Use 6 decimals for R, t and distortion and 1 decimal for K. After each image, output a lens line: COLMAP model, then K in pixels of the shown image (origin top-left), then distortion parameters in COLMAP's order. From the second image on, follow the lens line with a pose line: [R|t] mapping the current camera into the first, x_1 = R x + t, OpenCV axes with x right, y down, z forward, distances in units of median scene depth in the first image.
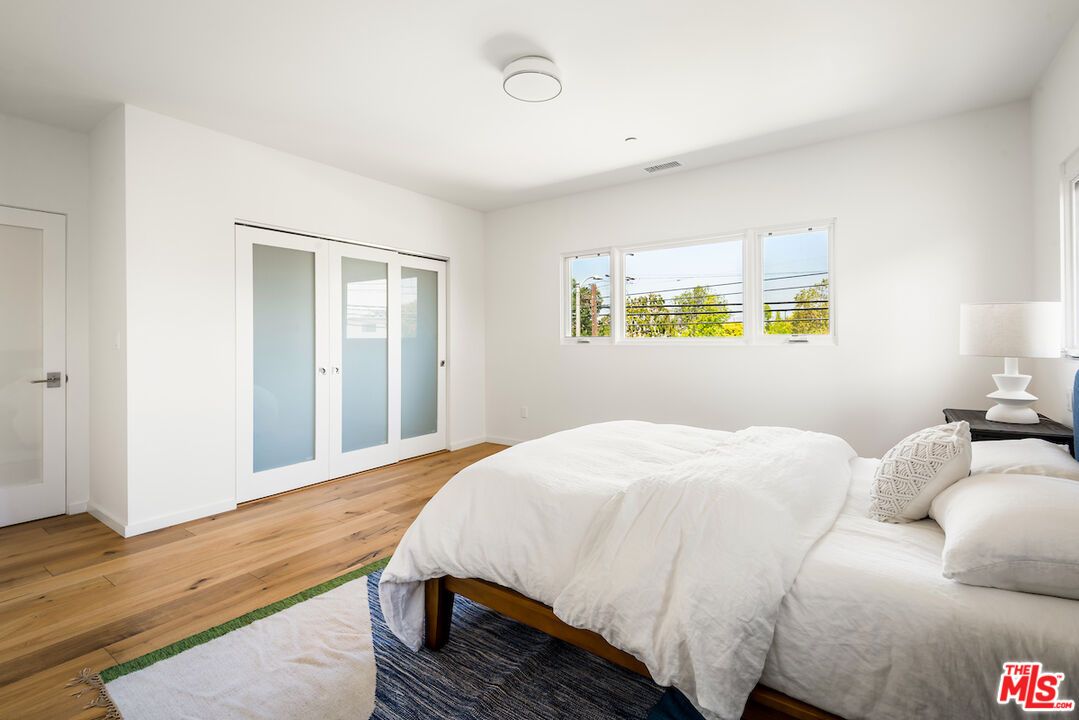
lens RADIAL K [[512.6, 0, 537.1], [0, 512.6, 342.6], [0, 0, 1]] dist [0.001257, 0.000127]
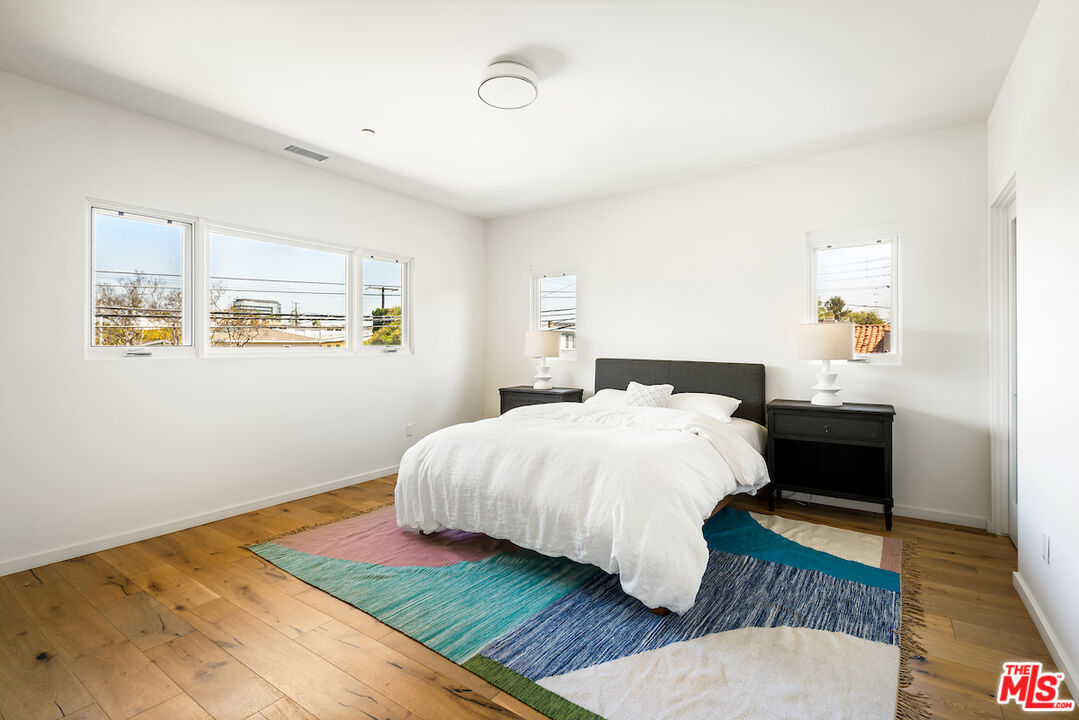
lens RADIAL K [[497.7, 0, 539.5], [0, 497.7, 360.0], [0, 0, 1]] dist [-0.001146, -0.000135]
pose [[-0.026515, -0.017454, 0.999496, -0.674565], [0.013904, 0.999744, 0.017828, 0.002414], [-0.999552, 0.014370, -0.026266, 0.675990]]
